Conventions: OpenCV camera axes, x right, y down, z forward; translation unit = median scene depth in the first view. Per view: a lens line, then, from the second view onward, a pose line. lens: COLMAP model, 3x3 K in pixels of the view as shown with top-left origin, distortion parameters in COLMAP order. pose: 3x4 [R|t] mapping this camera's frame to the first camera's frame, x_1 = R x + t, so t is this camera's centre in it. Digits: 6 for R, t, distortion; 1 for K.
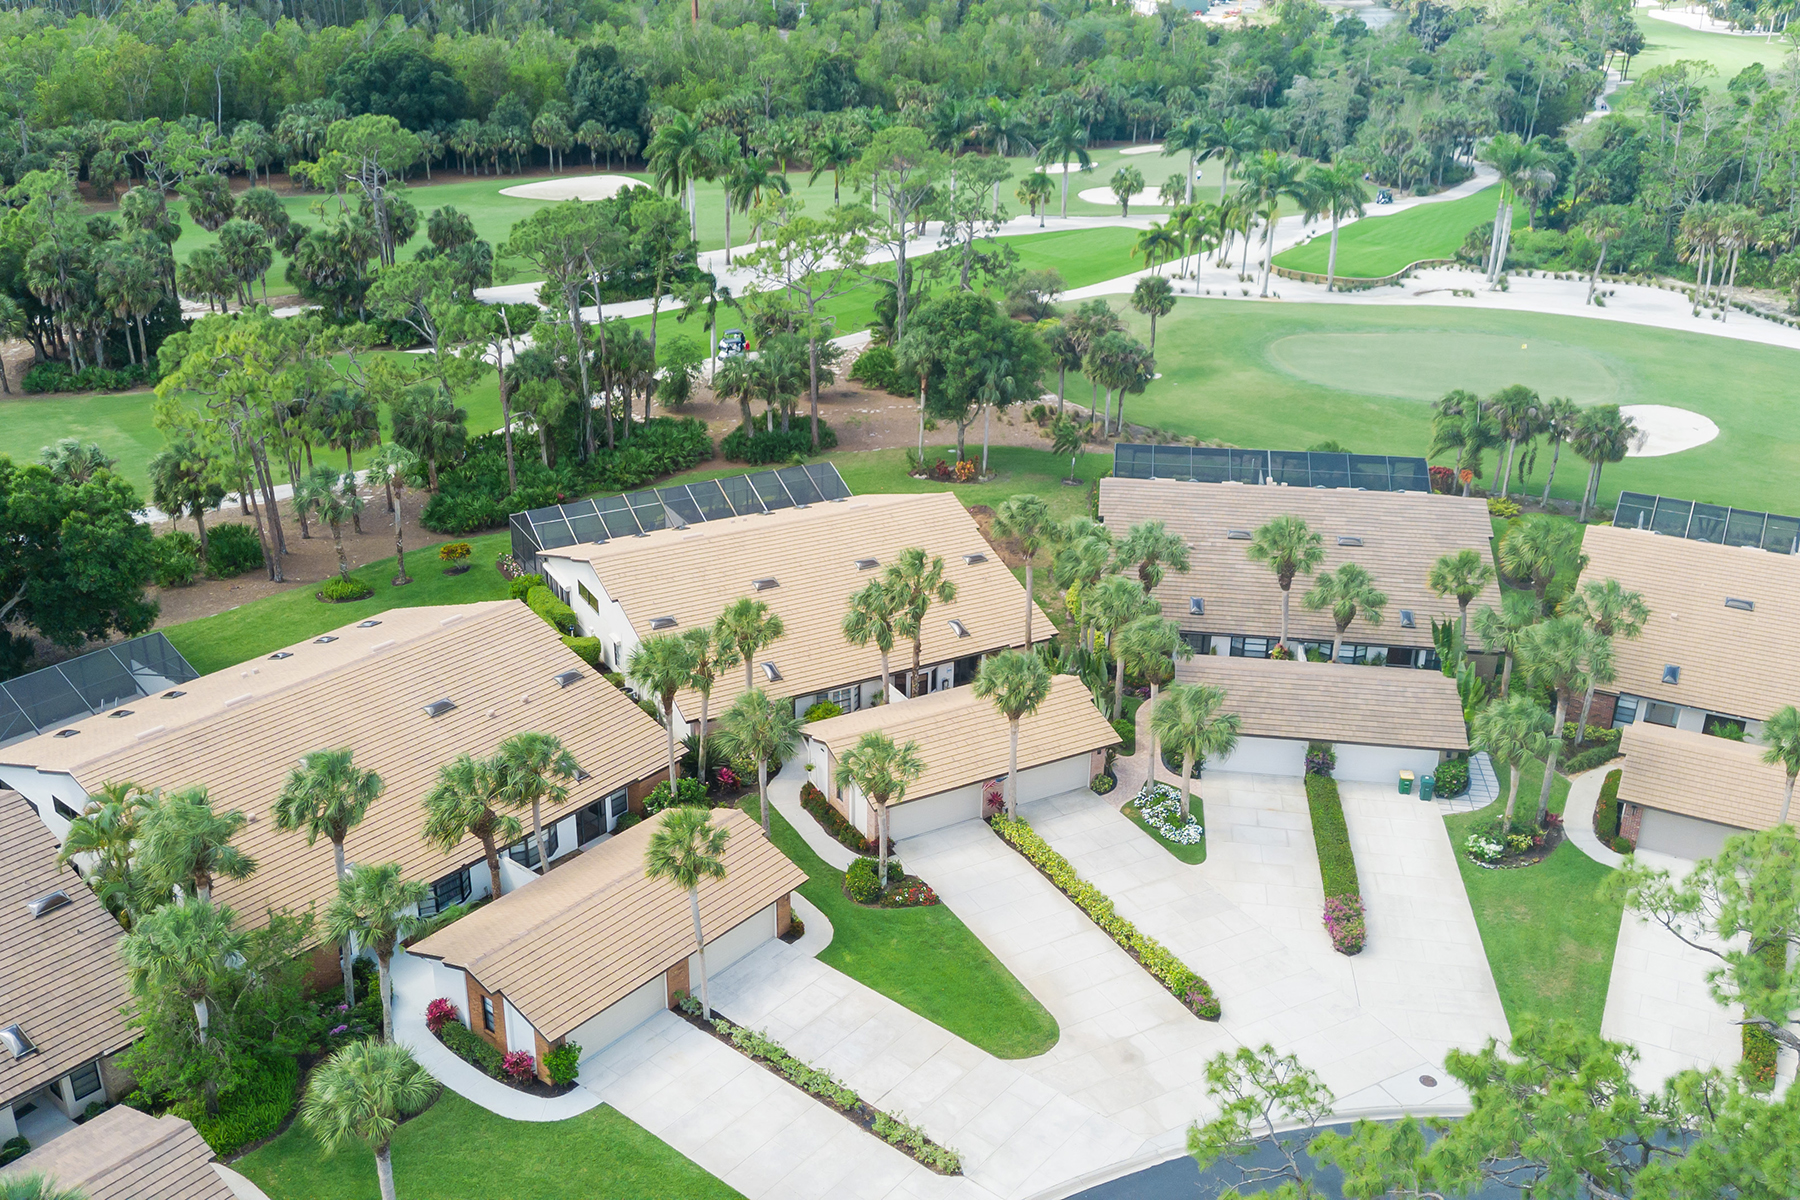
lens RADIAL K [[1648.7, 0, 909.9], [0, 1648.7, 595.1], [0, 0, 1]] dist [0.119633, -0.199163]
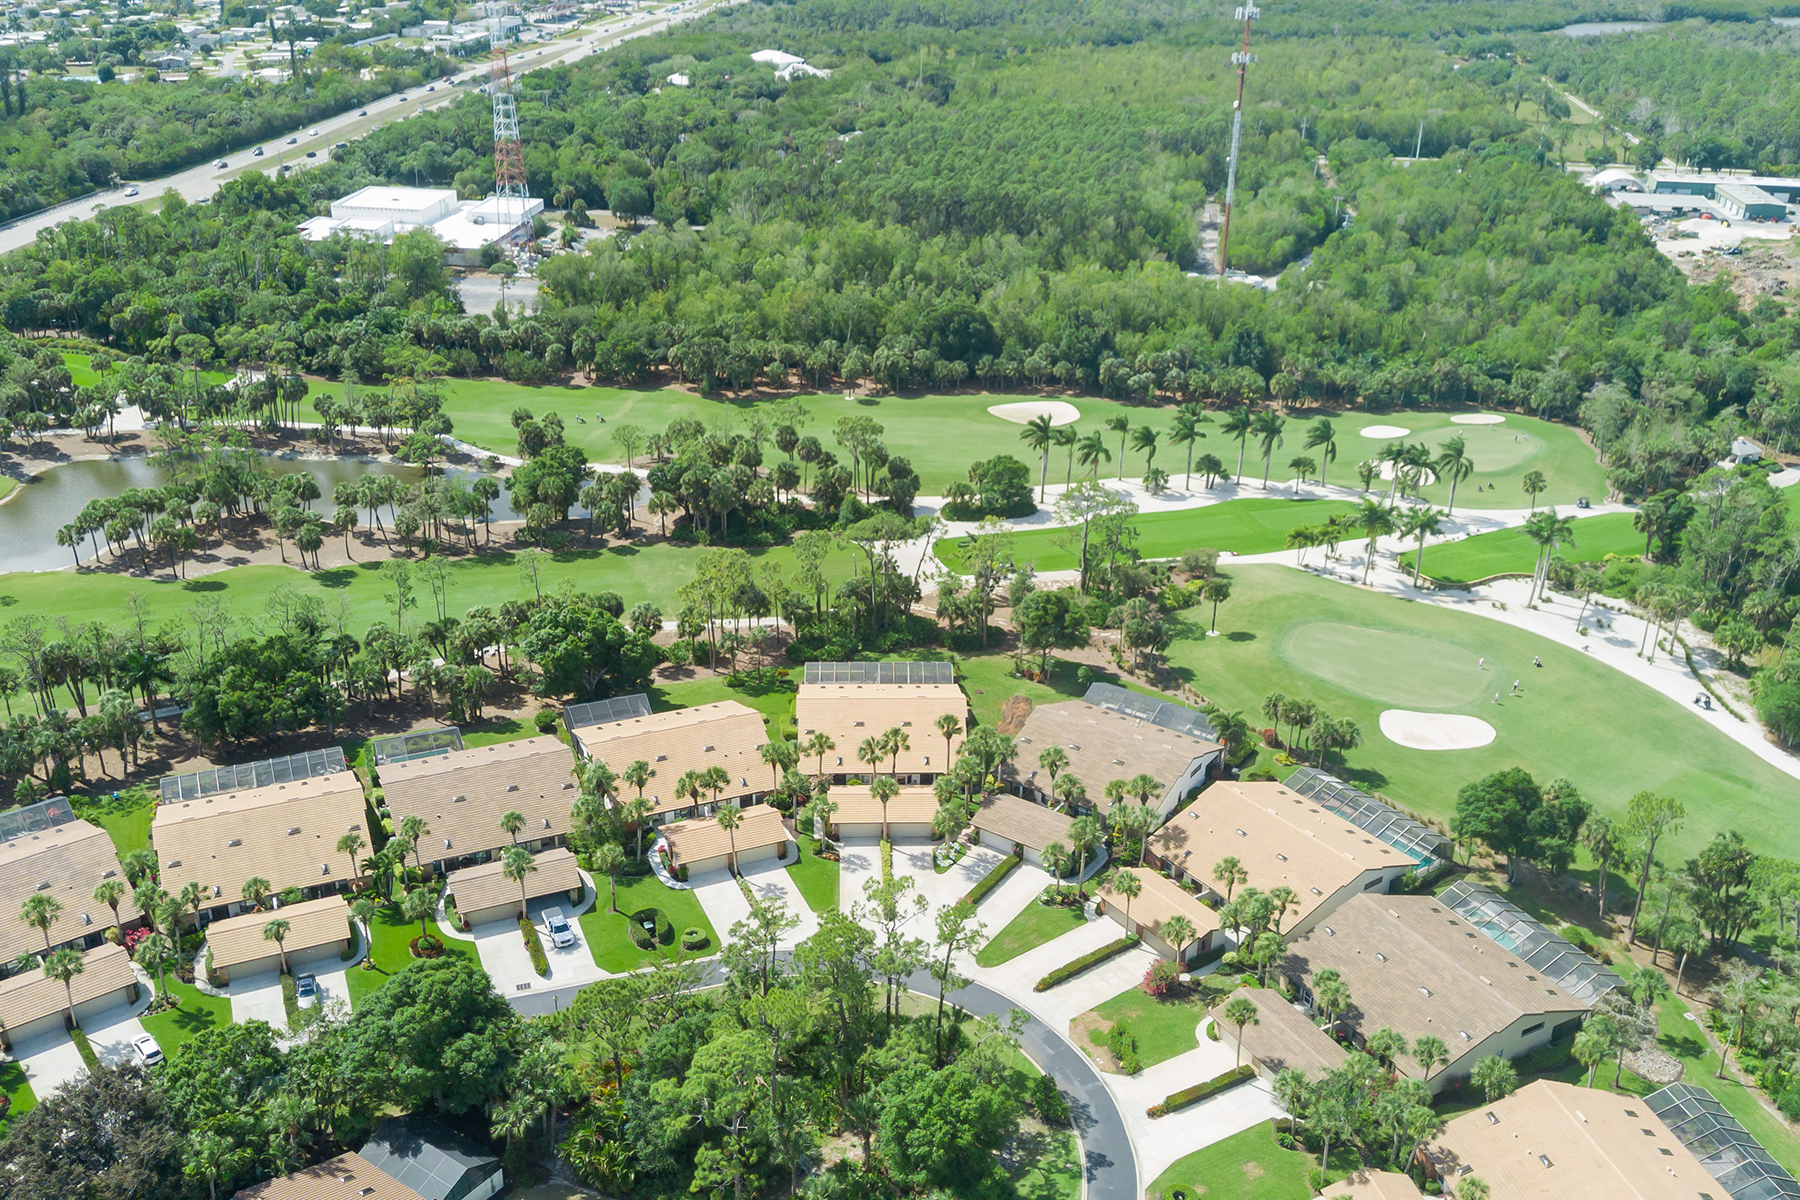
lens RADIAL K [[1648.7, 0, 909.9], [0, 1648.7, 595.1], [0, 0, 1]] dist [0.119633, -0.199163]
pose [[0.890427, 0.192339, -0.412487, 0.947479], [-0.187685, 0.980841, 0.052206, -0.334853], [0.414626, 0.030932, 0.909466, -1.185461]]
